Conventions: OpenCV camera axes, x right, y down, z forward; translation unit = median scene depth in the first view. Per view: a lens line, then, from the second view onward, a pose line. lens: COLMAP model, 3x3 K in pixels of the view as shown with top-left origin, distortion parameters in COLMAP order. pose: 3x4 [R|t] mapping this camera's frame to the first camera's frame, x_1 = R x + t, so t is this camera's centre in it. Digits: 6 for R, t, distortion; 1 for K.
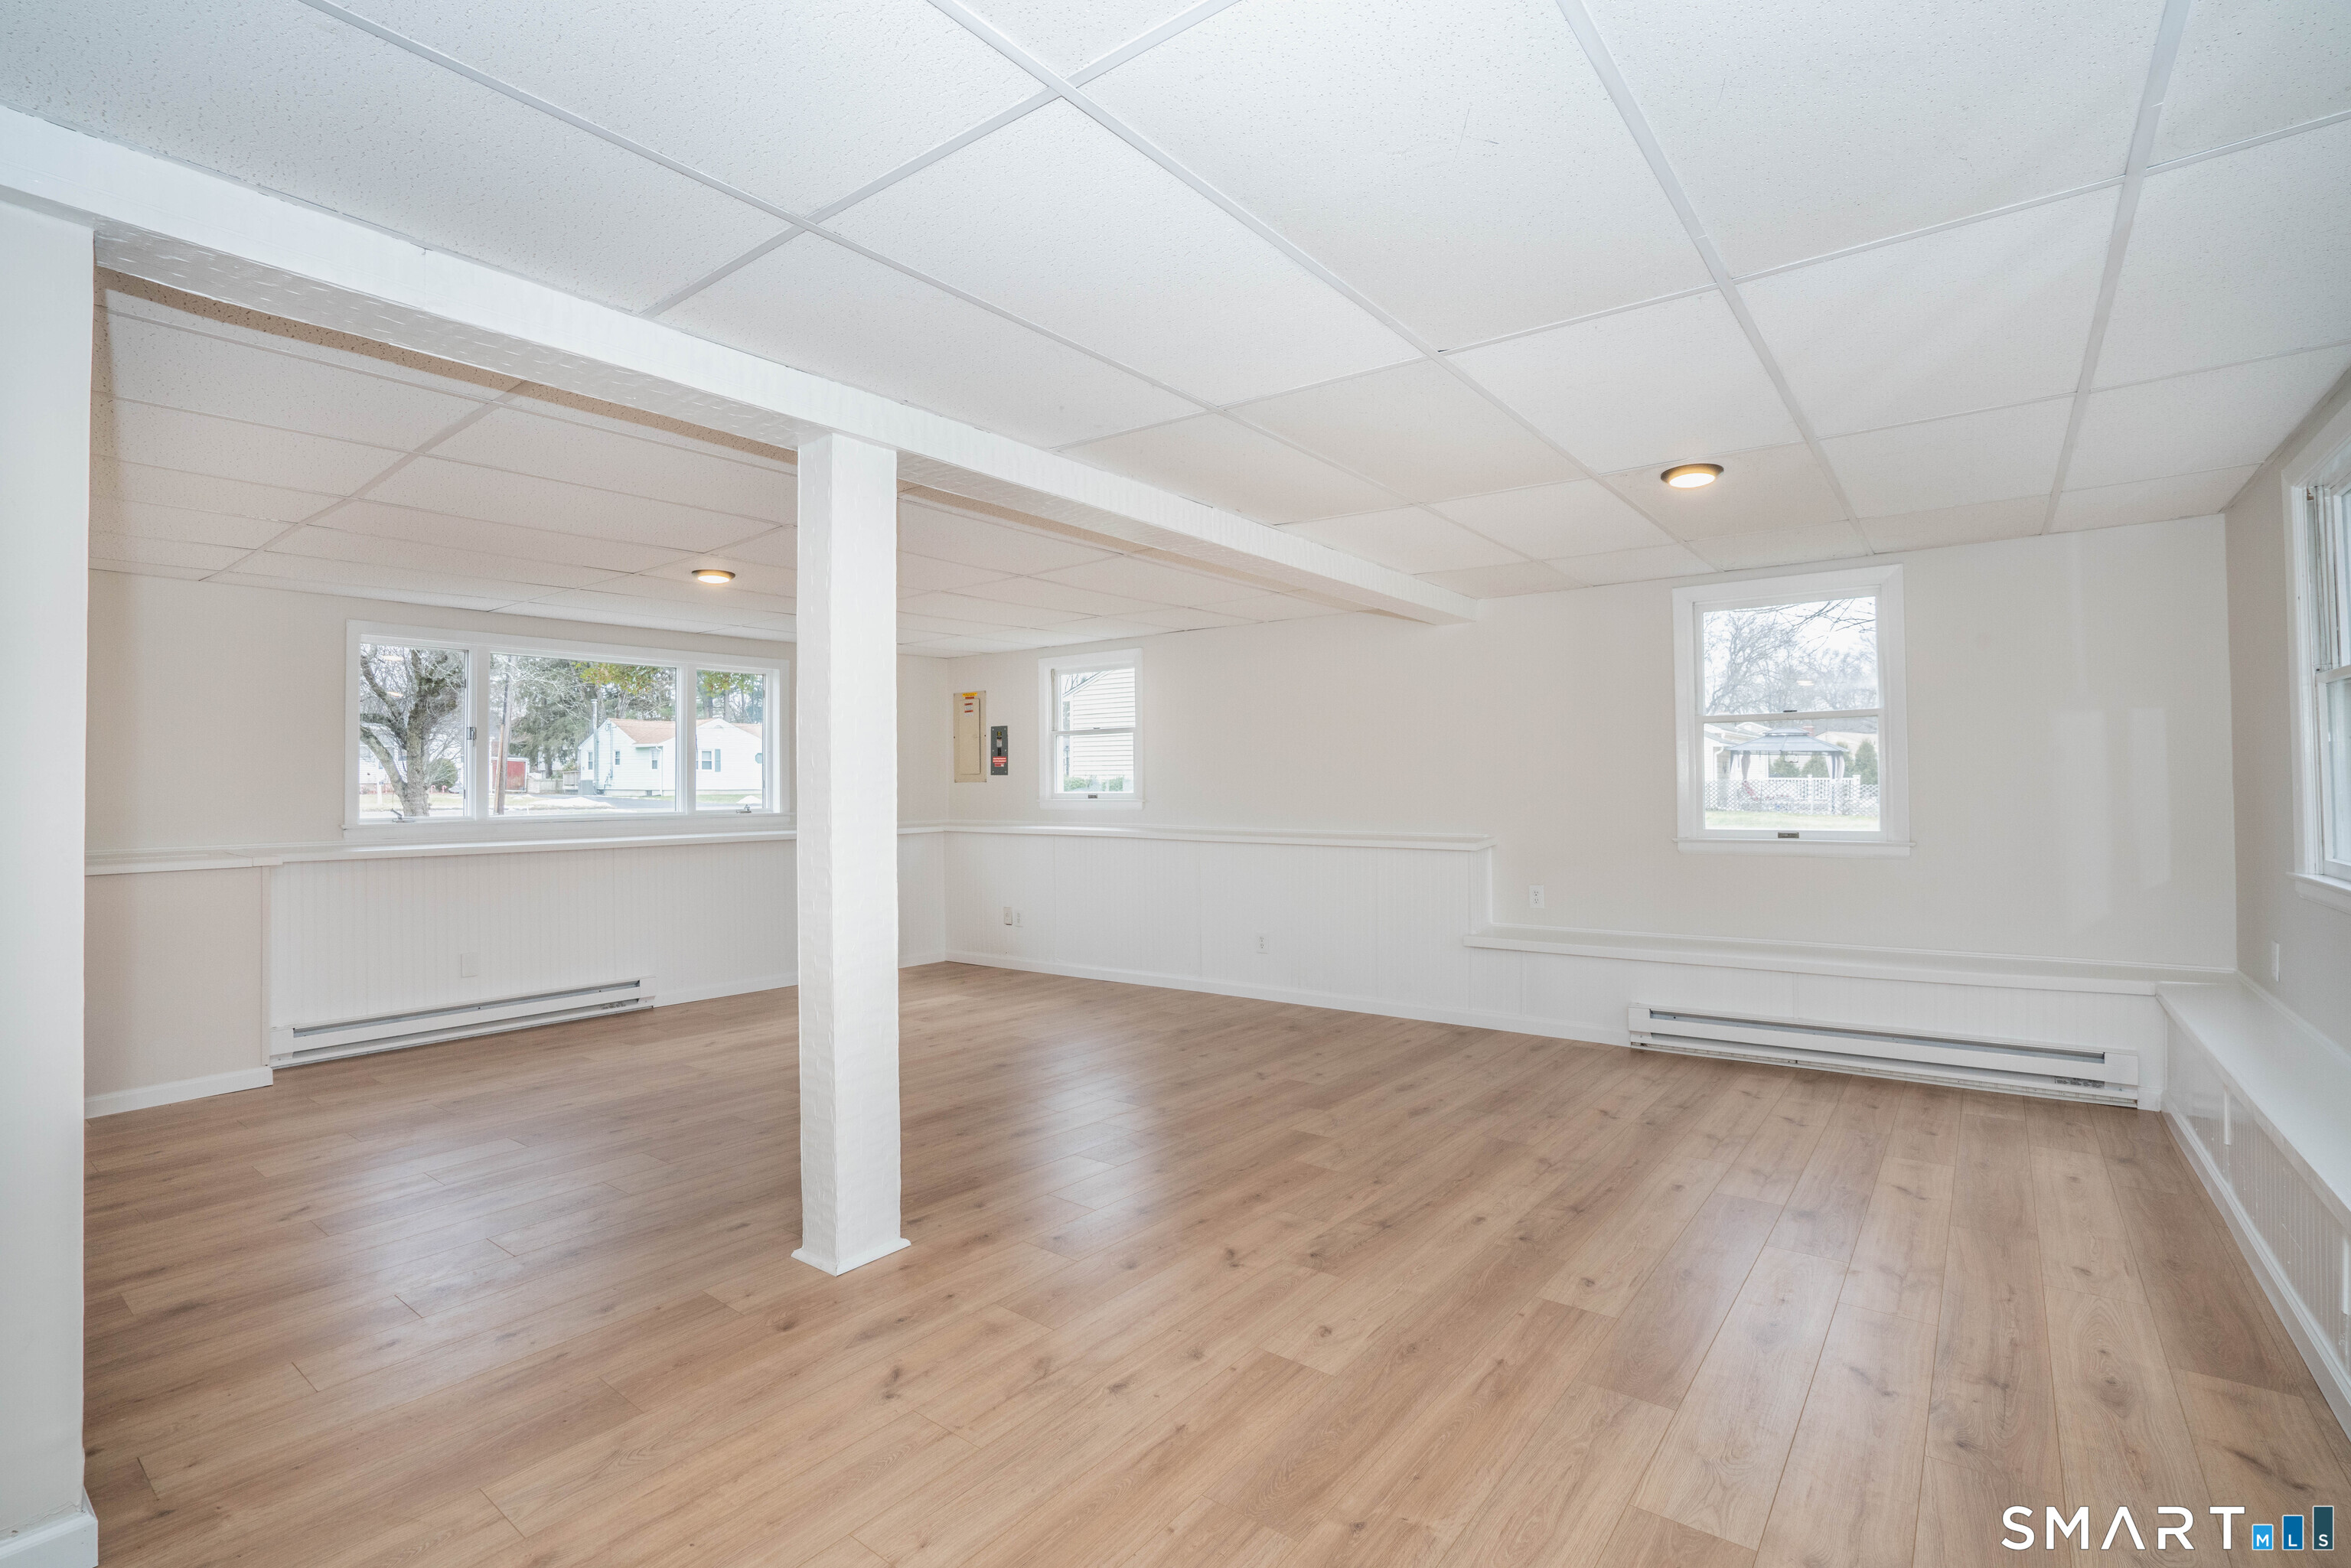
lens RADIAL K [[1088.3, 0, 1173.1], [0, 1088.3, 779.2], [0, 0, 1]] dist [-0.056474, 0.016547]
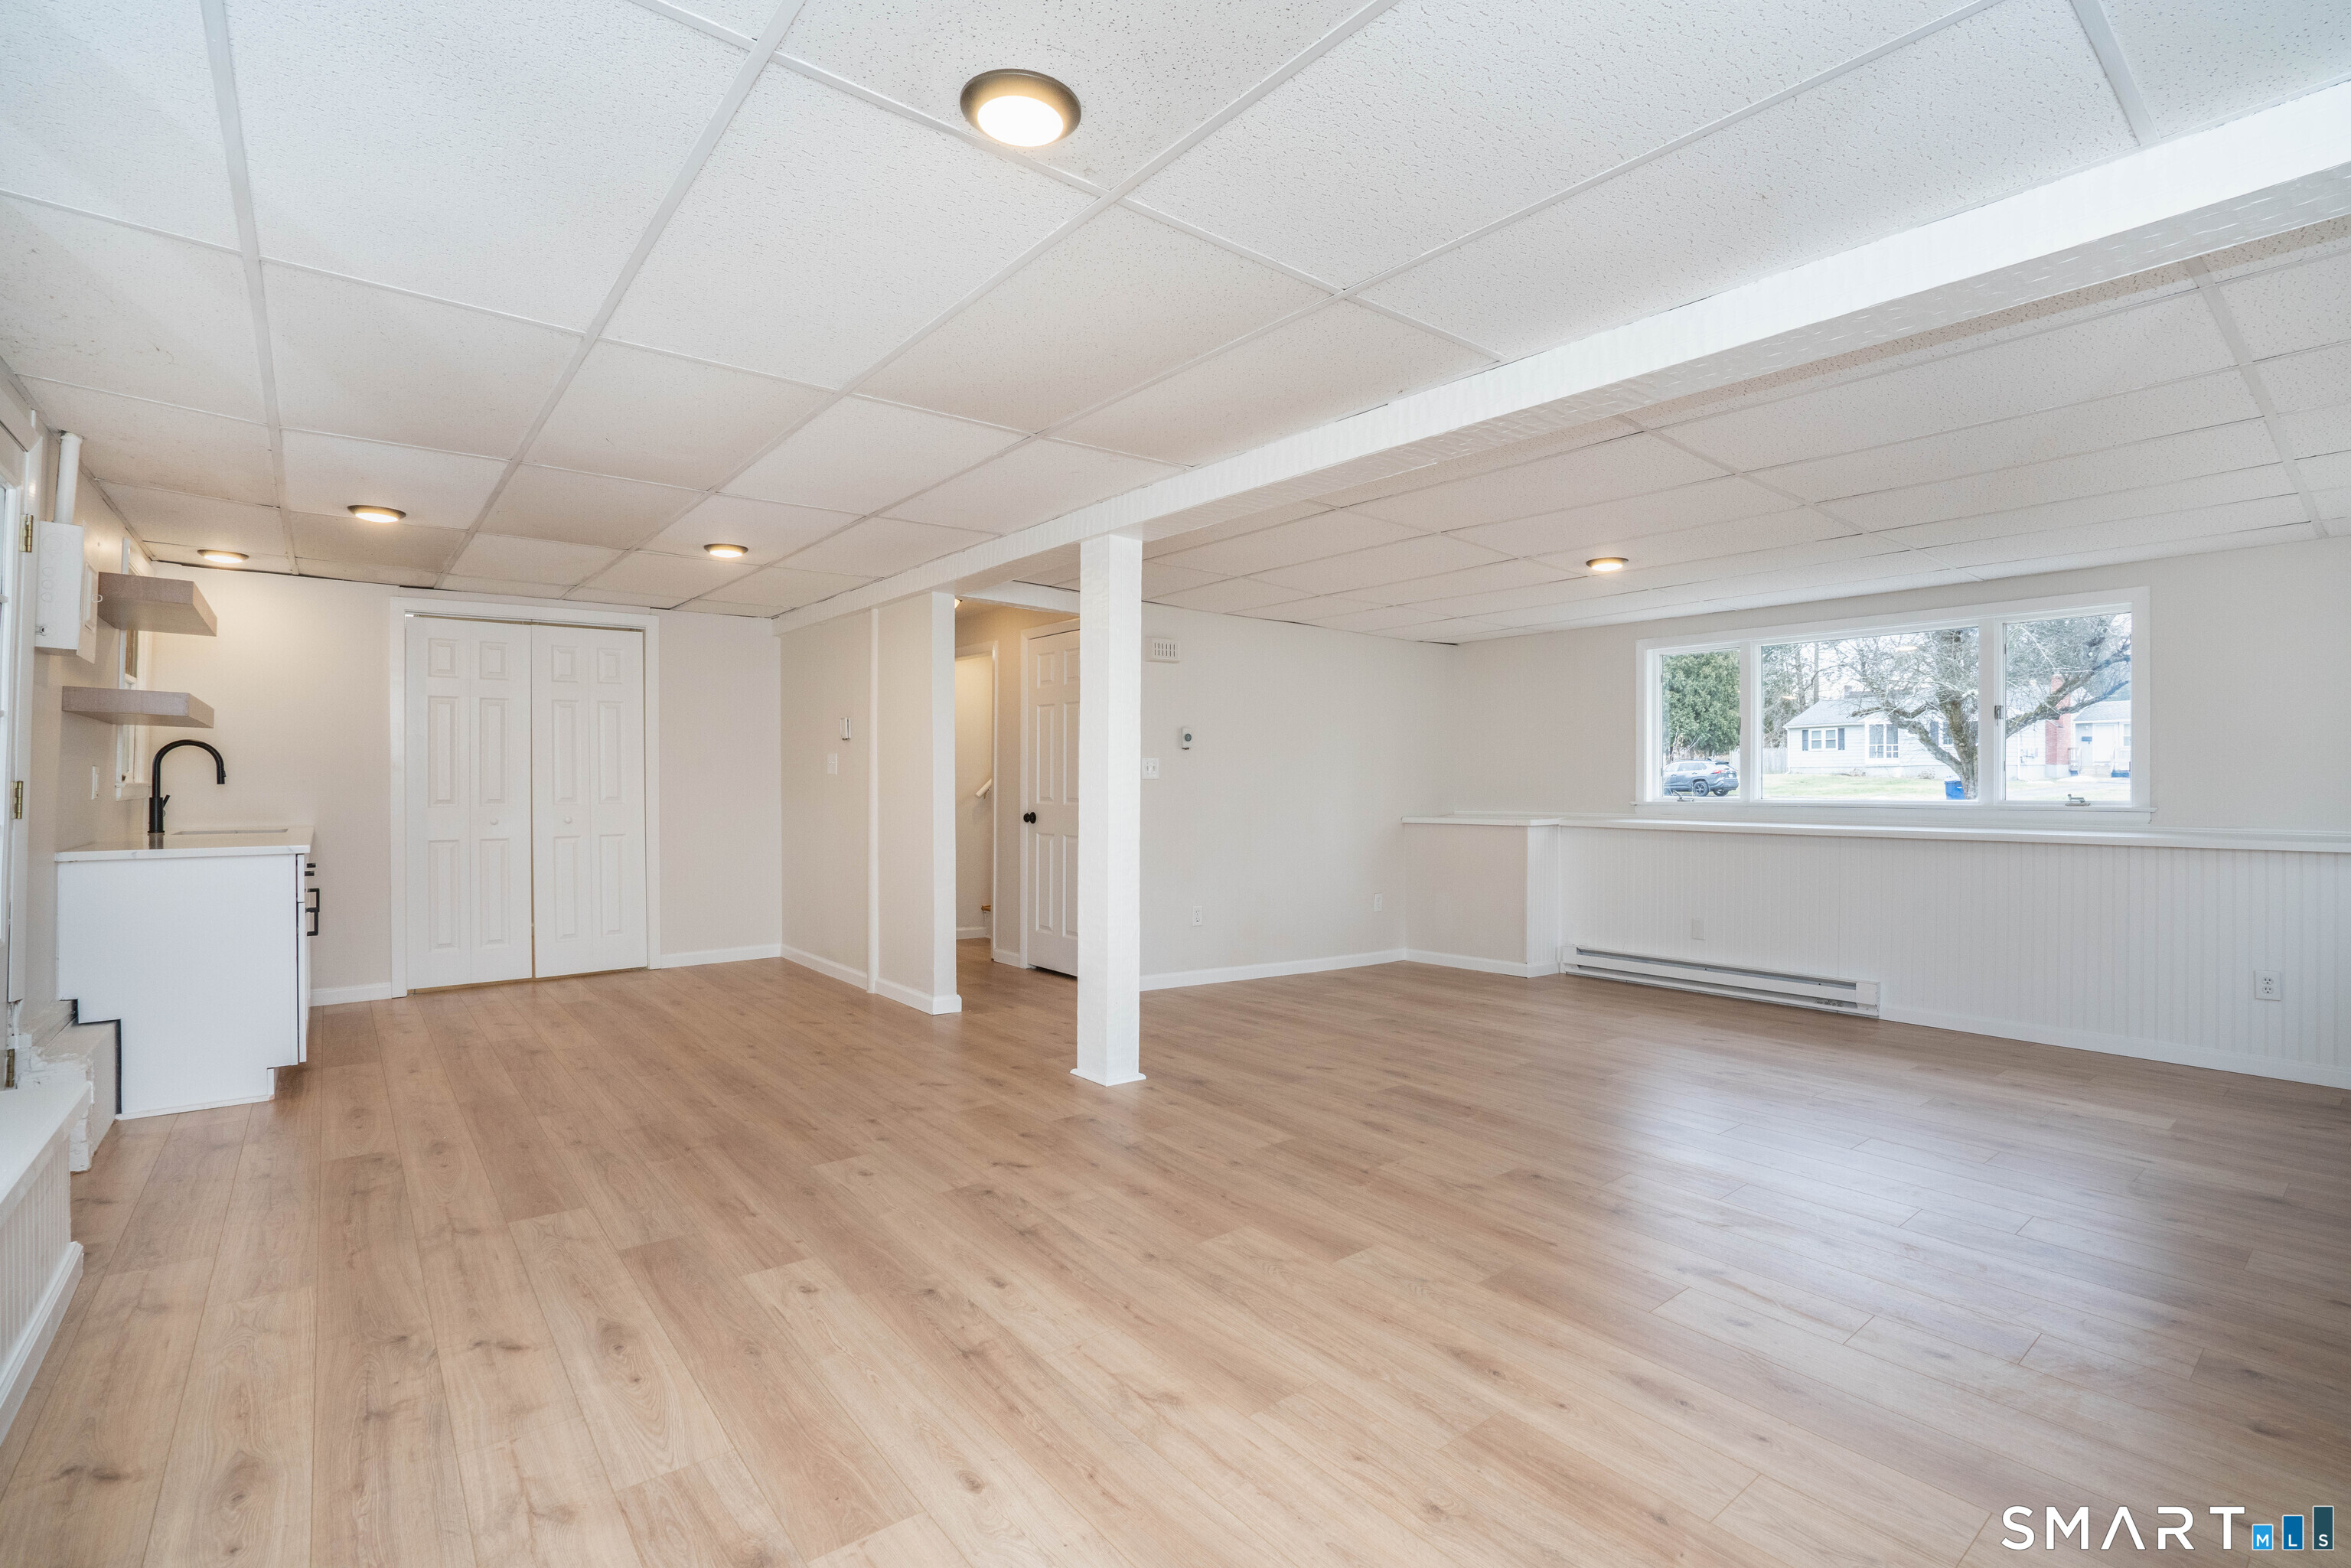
lens RADIAL K [[1088.3, 0, 1173.1], [0, 1088.3, 779.2], [0, 0, 1]] dist [-0.056474, 0.016547]
pose [[-0.241835, 0.001093, -0.970317, 1.024148], [0.006957, 0.999976, -0.000607, 0.021757], [0.970292, -0.006898, -0.241837, 1.292486]]
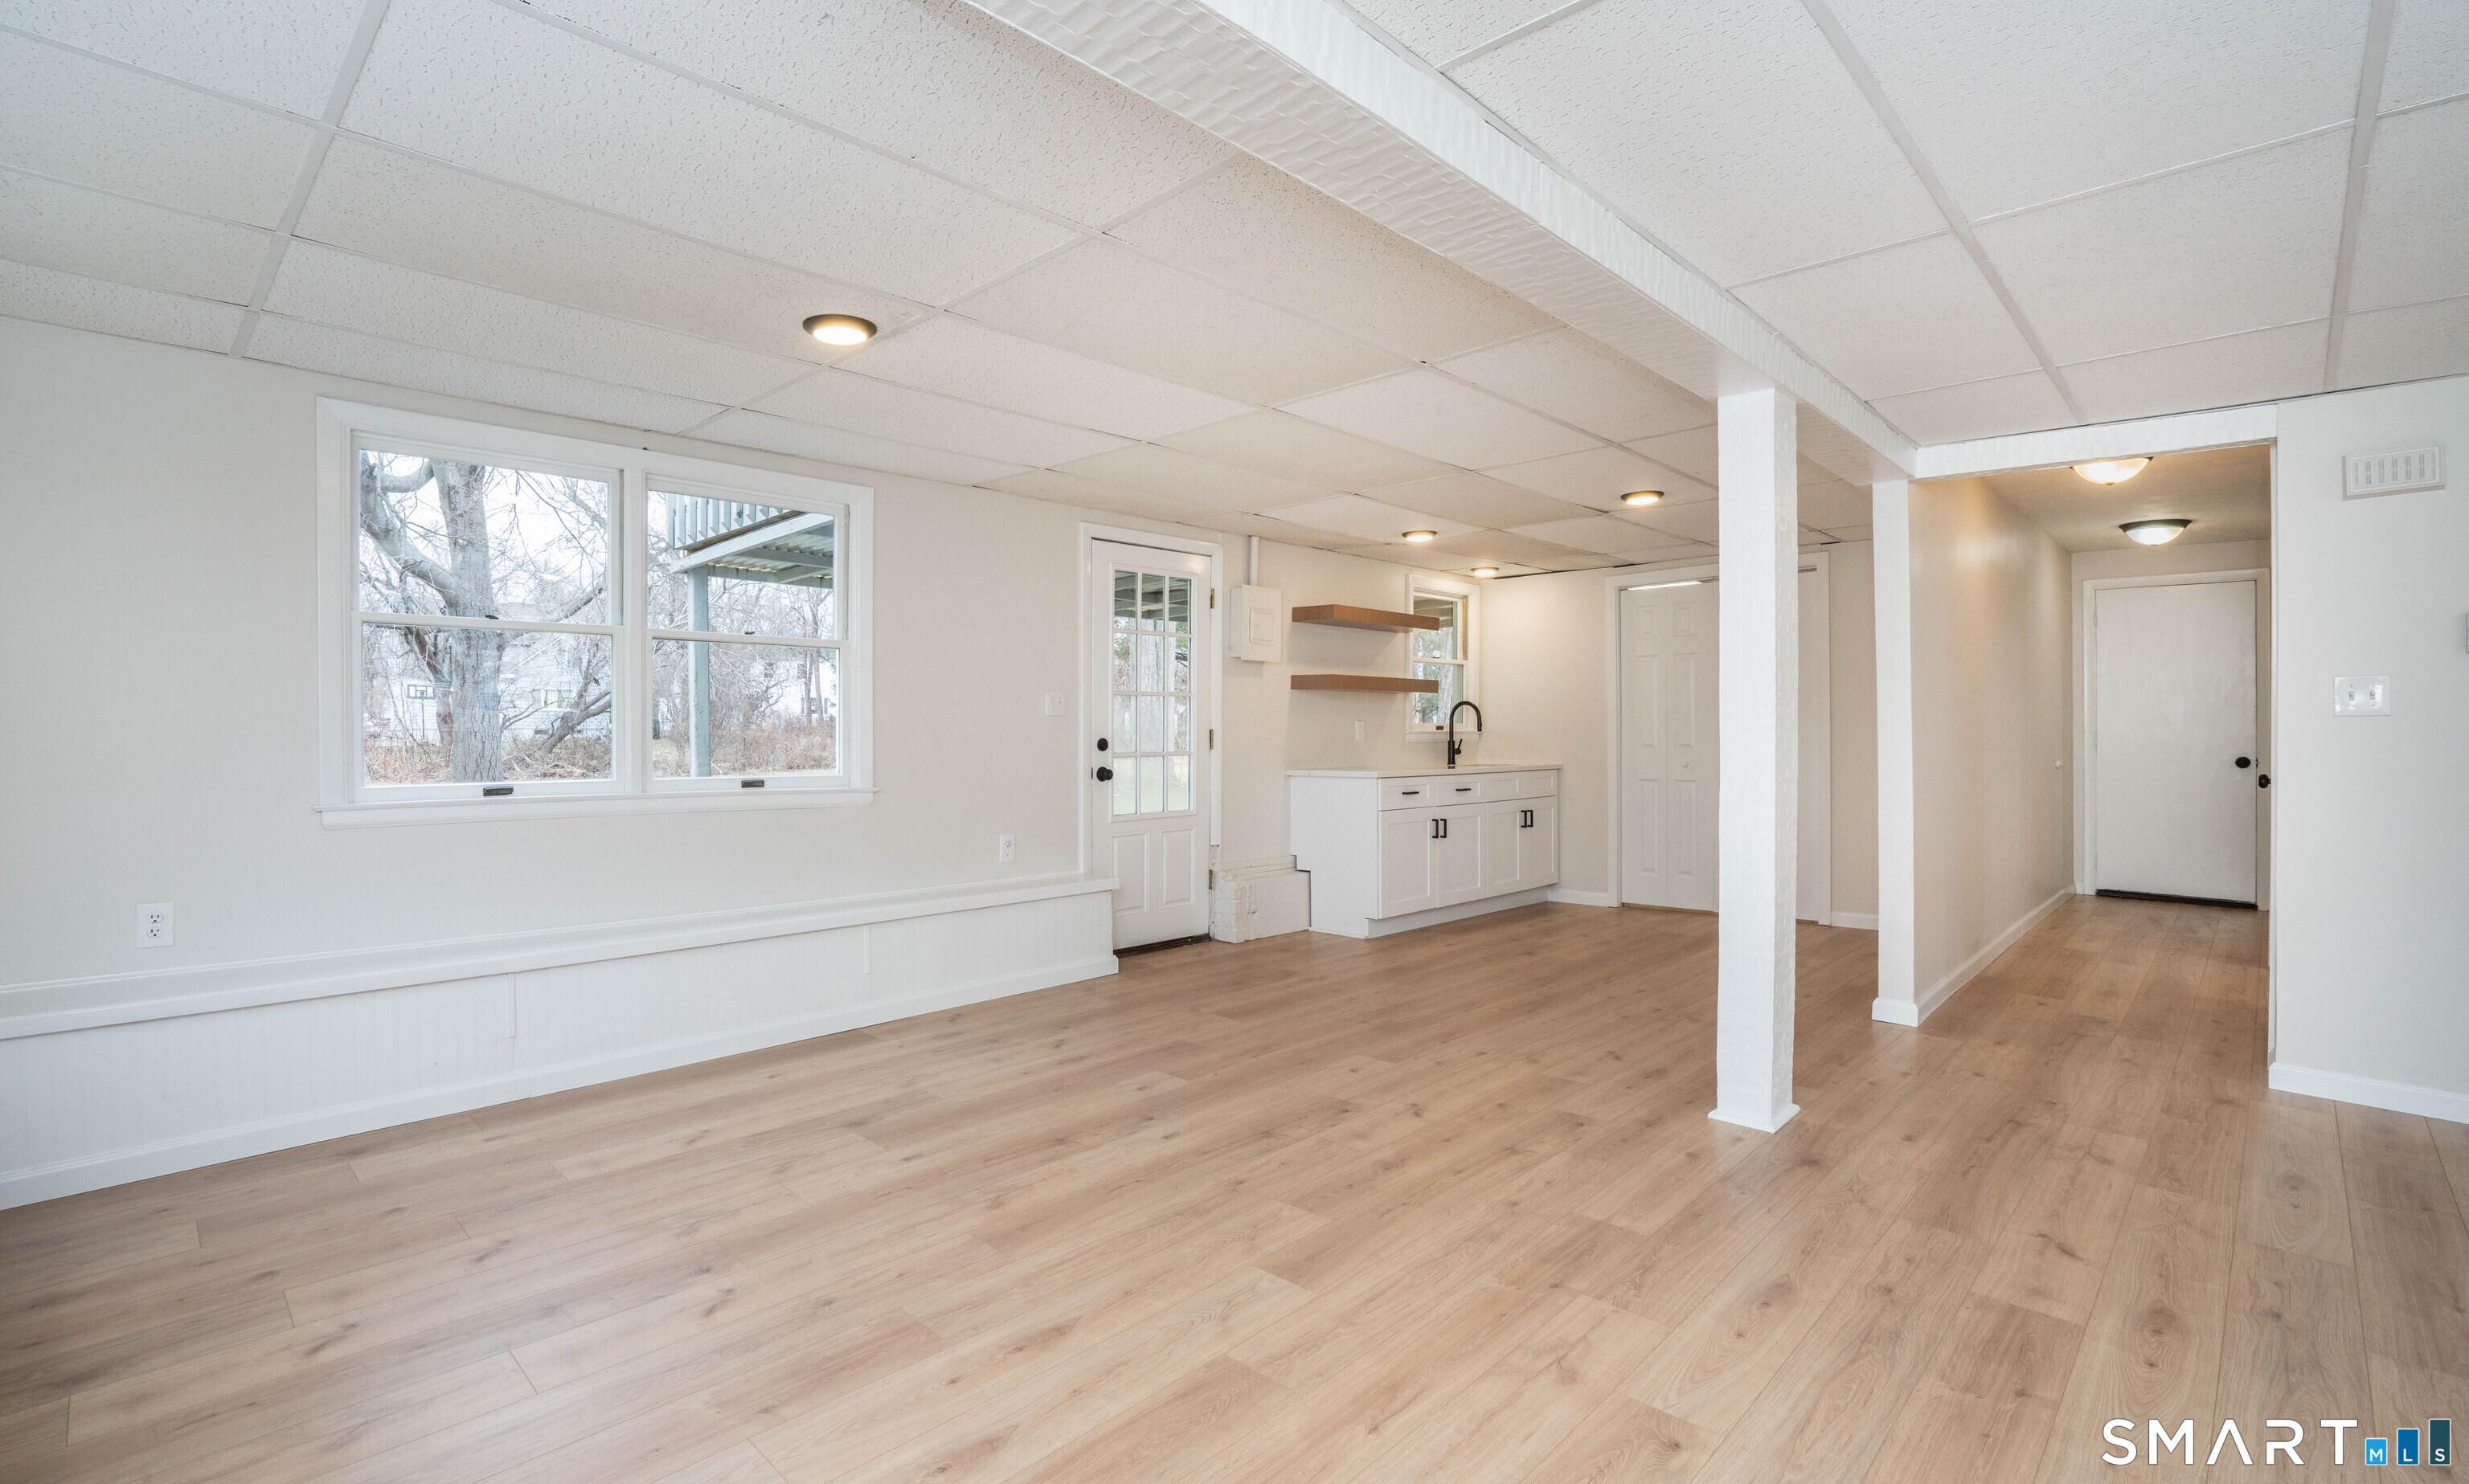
lens RADIAL K [[1114.8, 0, 1202.0], [0, 1114.8, 744.9], [0, 0, 1]] dist [-0.032141, 0.000431]
pose [[-0.990936, 0.008506, 0.134068, 0.107014], [0.008870, 0.999958, 0.002116, 0.036376], [-0.134045, 0.003286, -0.990970, 1.973416]]
